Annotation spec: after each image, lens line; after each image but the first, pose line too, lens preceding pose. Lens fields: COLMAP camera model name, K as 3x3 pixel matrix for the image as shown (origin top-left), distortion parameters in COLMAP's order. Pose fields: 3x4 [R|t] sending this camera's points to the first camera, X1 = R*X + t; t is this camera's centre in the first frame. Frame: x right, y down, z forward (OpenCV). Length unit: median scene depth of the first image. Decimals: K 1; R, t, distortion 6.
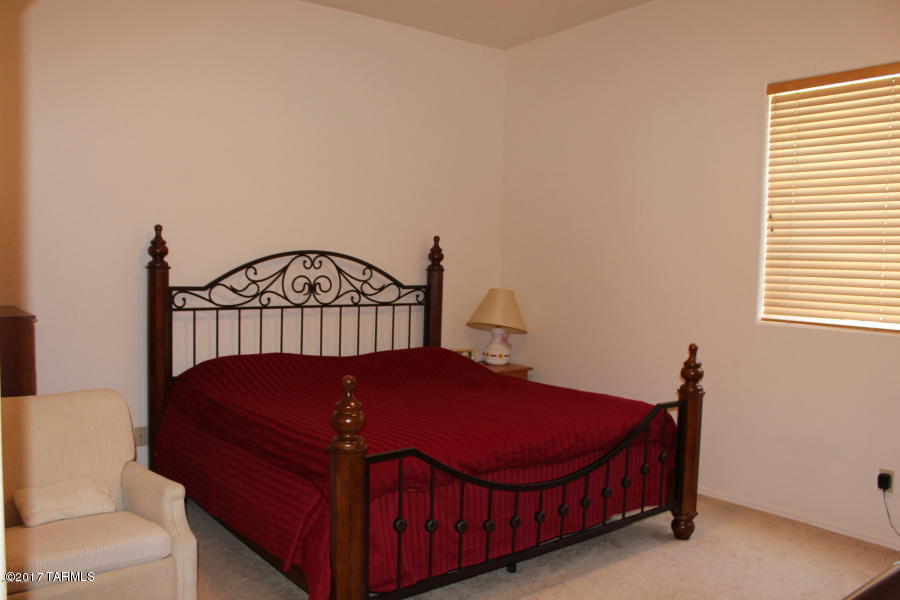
lens RADIAL K [[758.3, 0, 447.7], [0, 758.3, 305.5], [0, 0, 1]] dist [-0.161300, 0.154822]
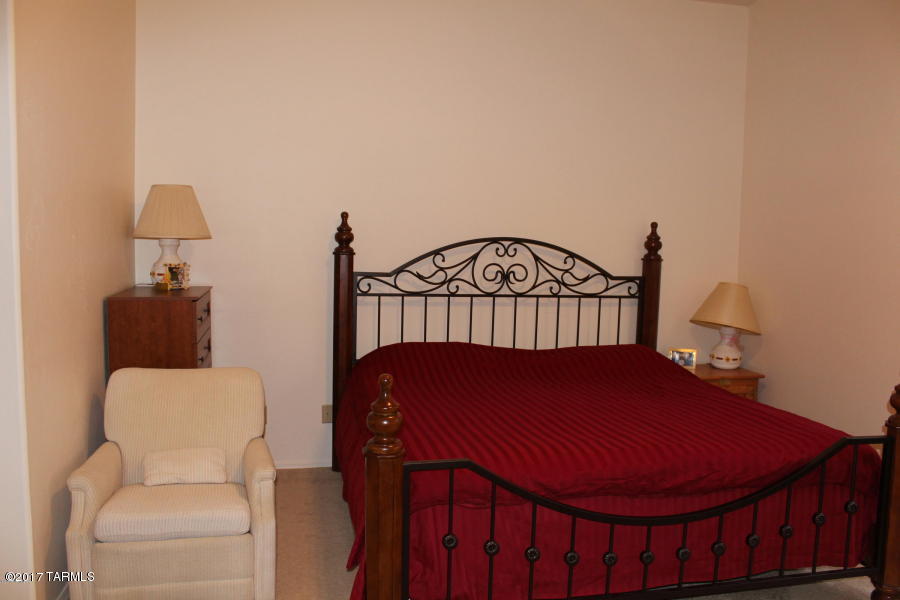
lens RADIAL K [[758.3, 0, 447.7], [0, 758.3, 305.5], [0, 0, 1]] dist [-0.161300, 0.154822]
pose [[0.899462, 0.039540, -0.435207, 0.201996], [-0.031025, 0.999163, 0.026657, -0.011253], [0.435897, -0.010475, 0.899936, 0.116589]]
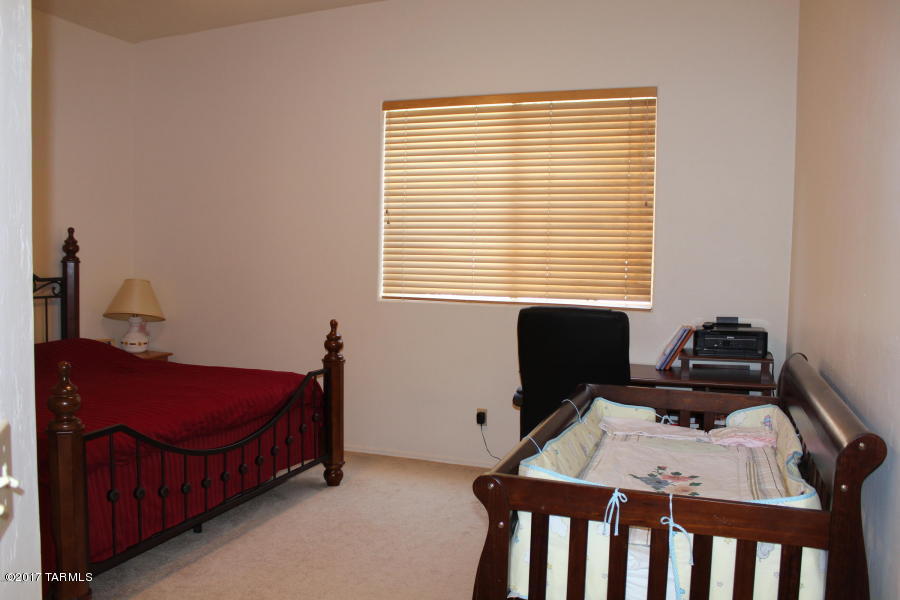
lens RADIAL K [[758.3, 0, 447.7], [0, 758.3, 305.5], [0, 0, 1]] dist [-0.161300, 0.154822]
pose [[0.857018, -0.043642, 0.513434, -0.116196], [0.034582, 0.999032, 0.027194, 0.002026], [-0.514124, -0.005550, 0.857698, -0.107810]]
